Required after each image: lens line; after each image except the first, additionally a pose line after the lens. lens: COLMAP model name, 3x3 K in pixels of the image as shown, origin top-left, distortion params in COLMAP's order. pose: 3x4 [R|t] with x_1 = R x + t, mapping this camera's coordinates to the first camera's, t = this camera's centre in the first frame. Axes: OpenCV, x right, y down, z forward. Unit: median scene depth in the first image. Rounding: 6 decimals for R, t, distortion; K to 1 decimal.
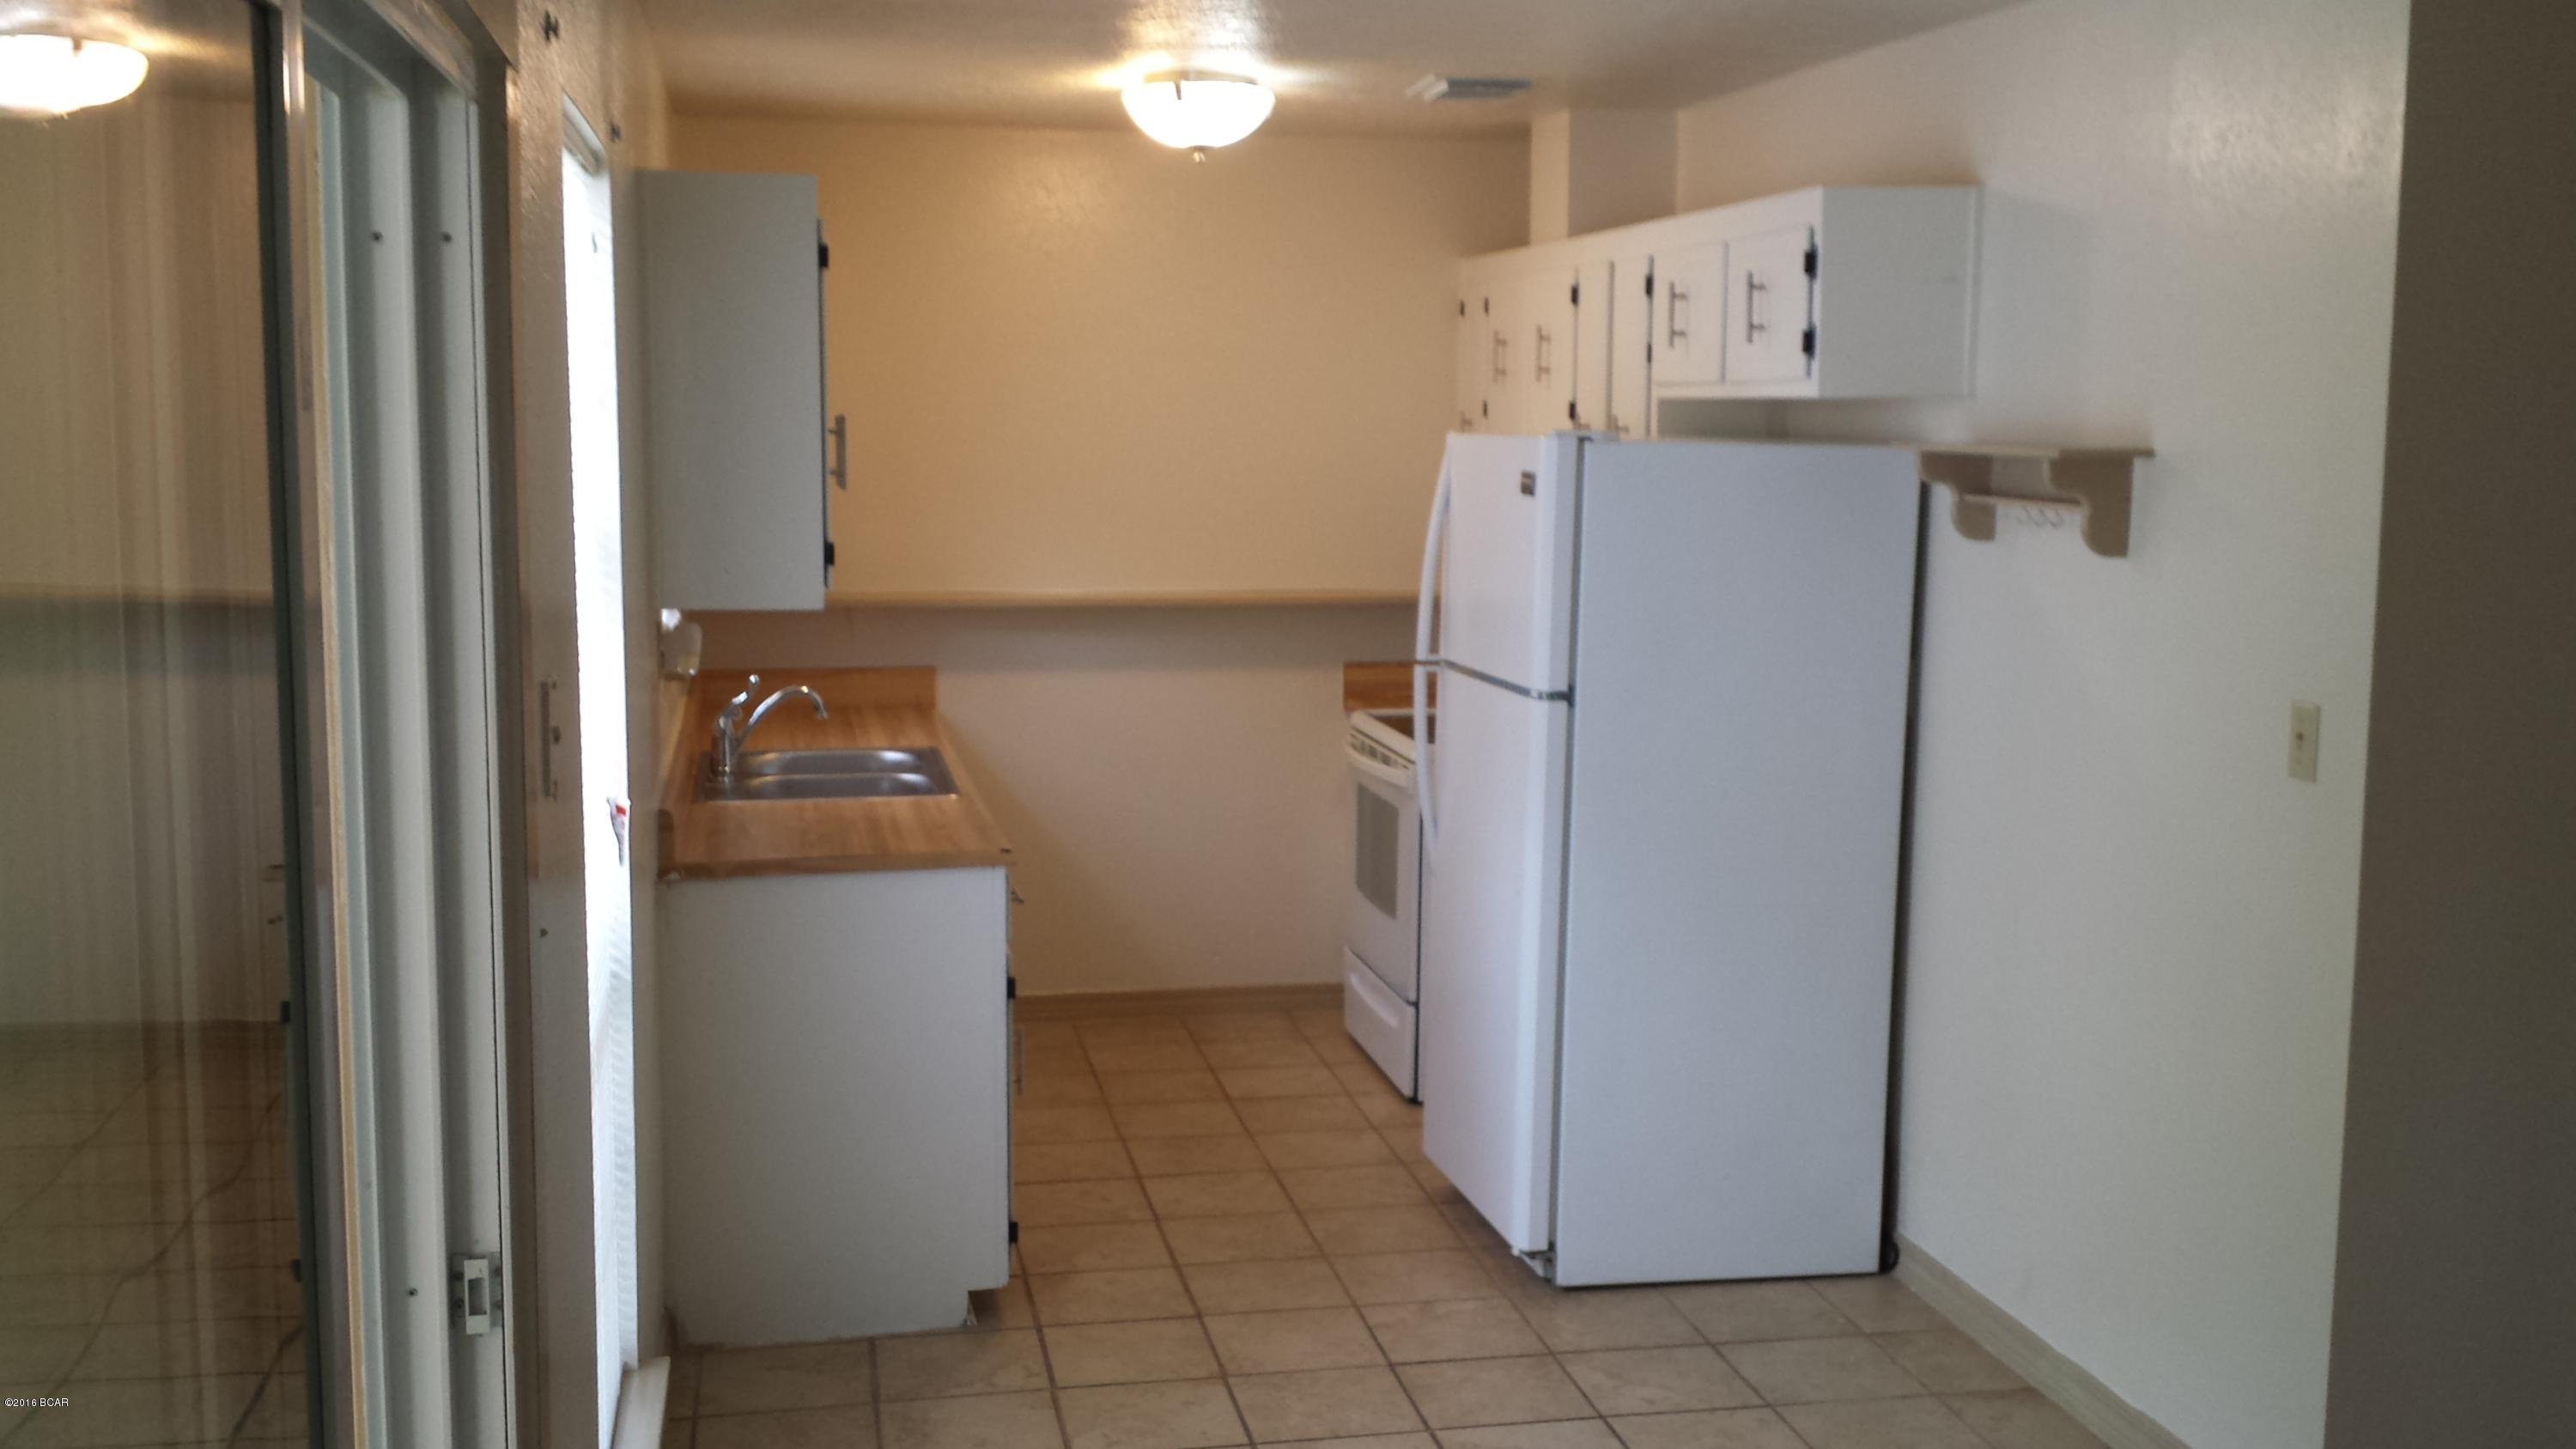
lens RADIAL K [[2661.2, 0, 1300.3], [0, 2661.2, 774.9], [0, 0, 1]] dist [0.186497, -0.498450]
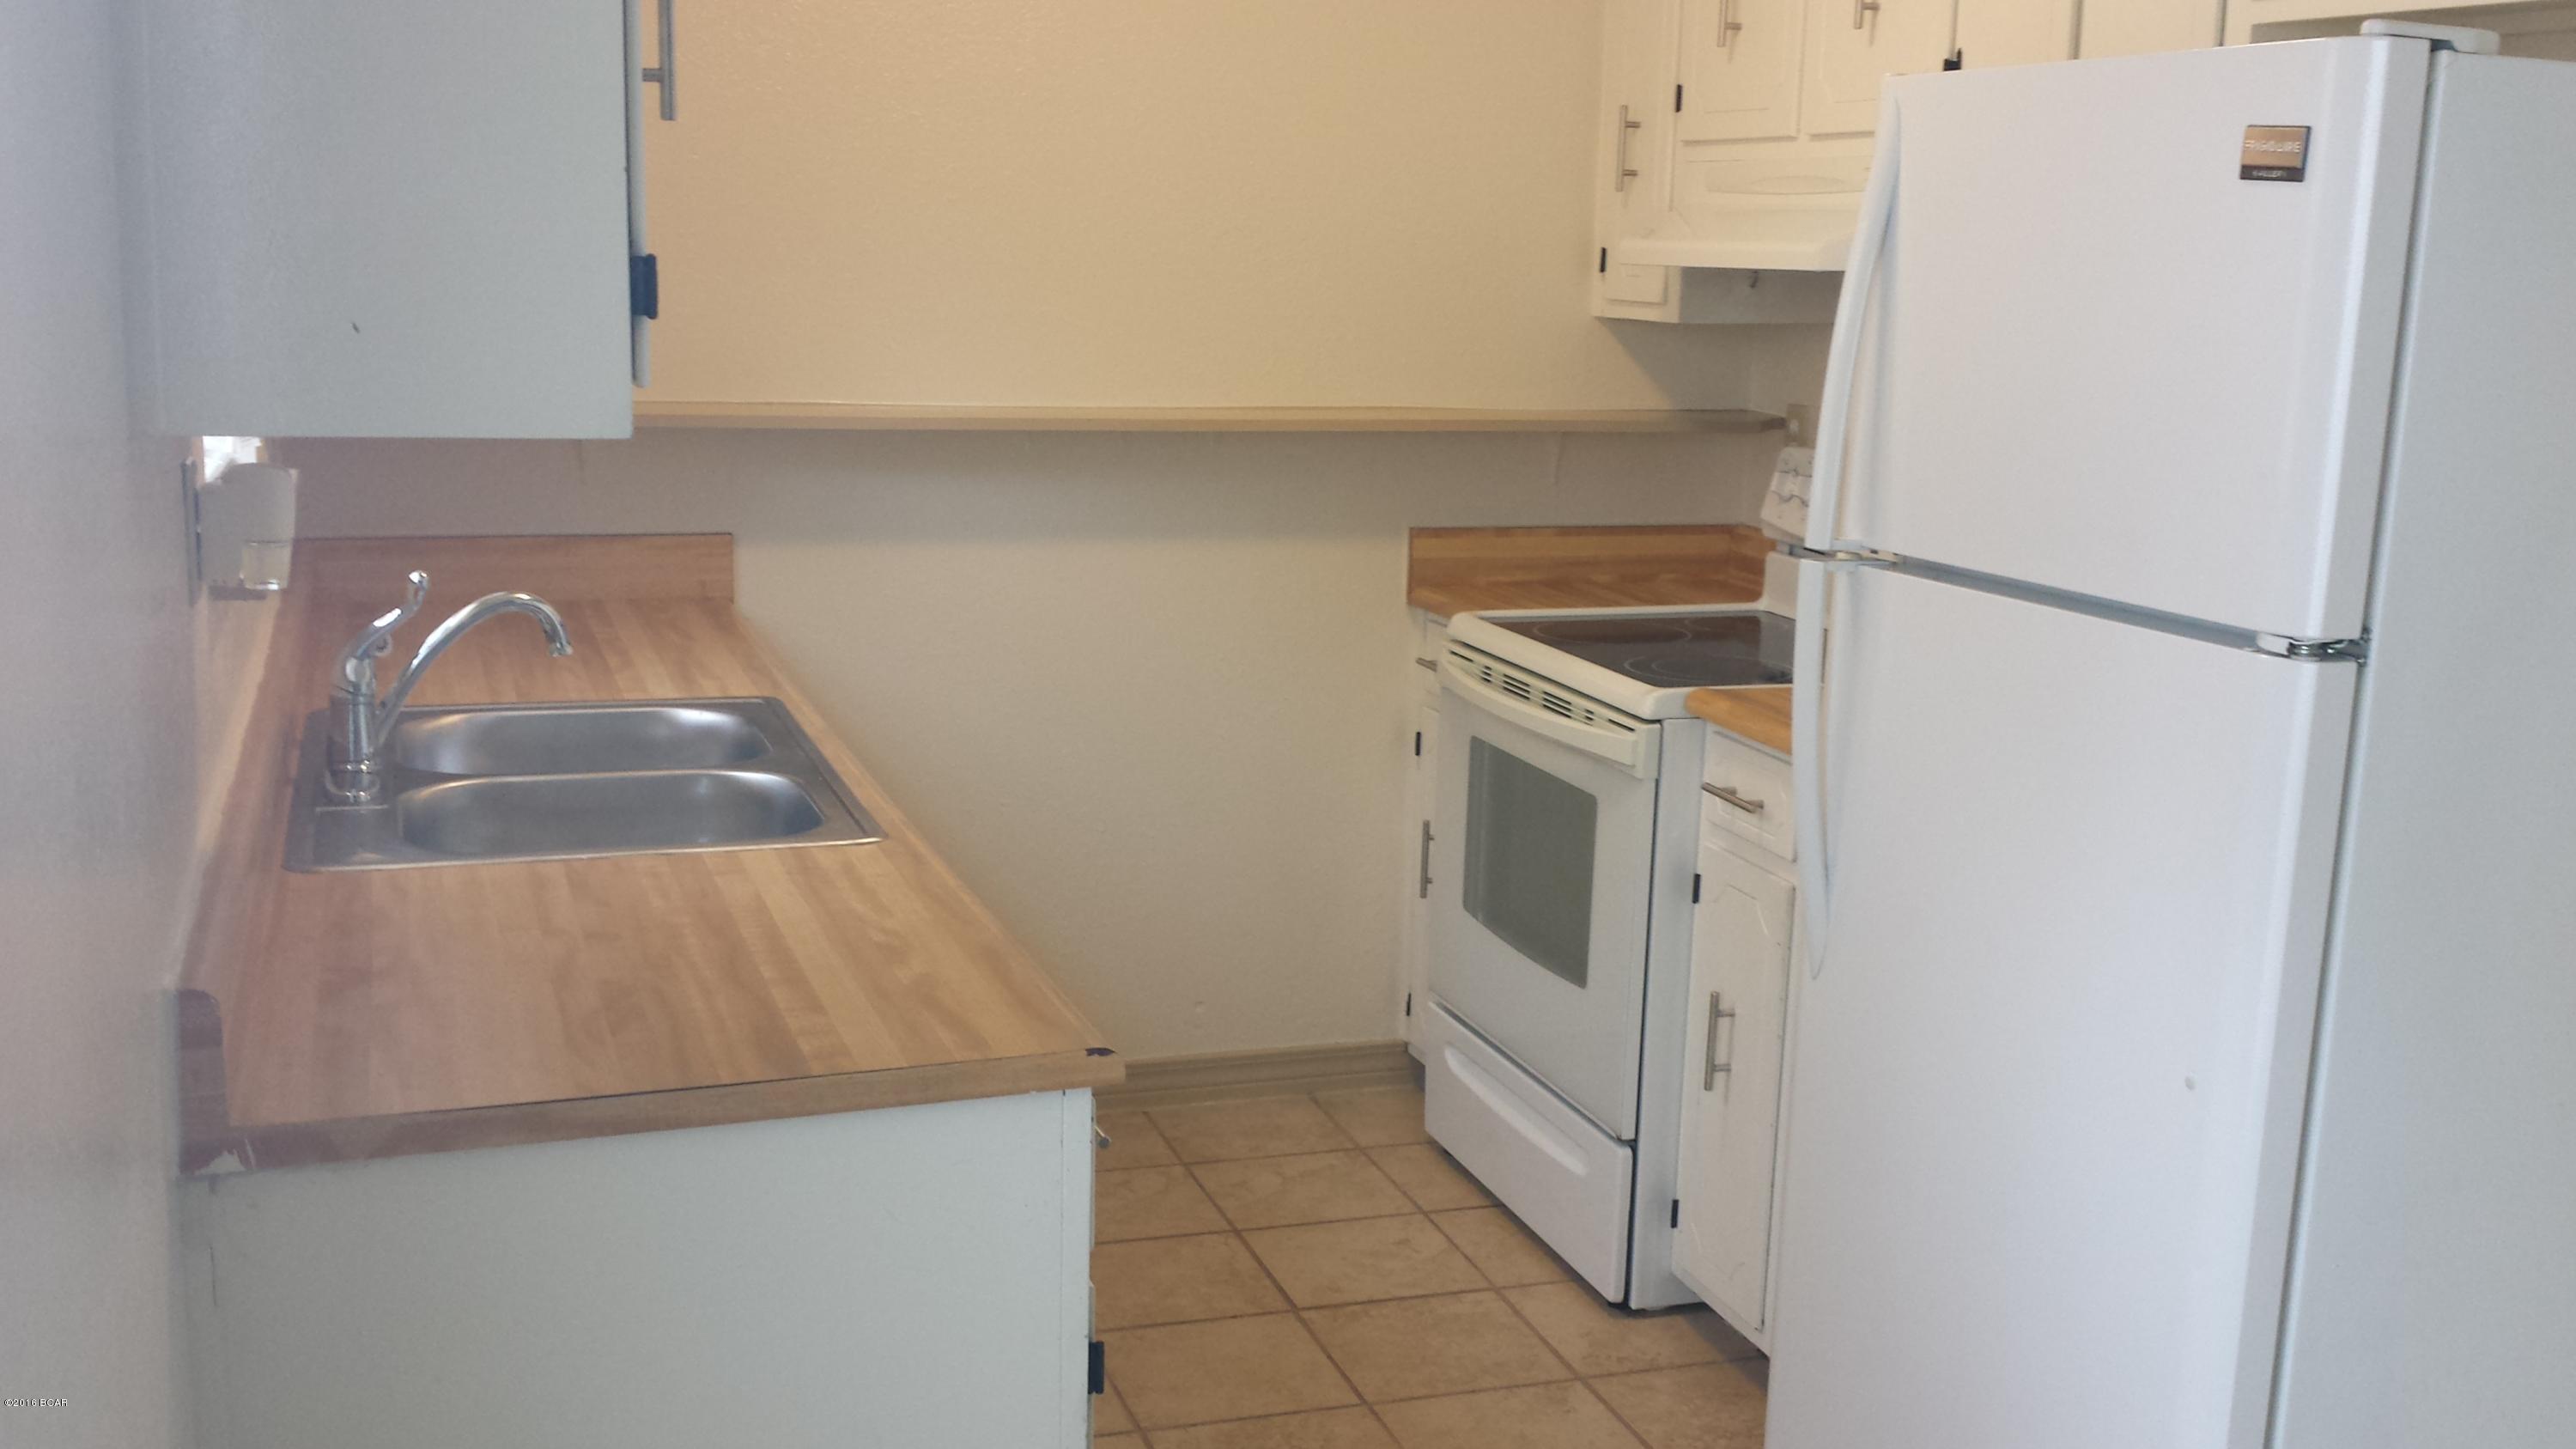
lens RADIAL K [[2661.2, 0, 1300.3], [0, 2661.2, 774.9], [0, 0, 1]] dist [0.186497, -0.498450]
pose [[0.992178, -0.007695, 0.124590, -0.107468], [-0.000466, 0.997863, 0.065338, -0.032389], [-0.124826, -0.064885, 0.990055, 0.498701]]
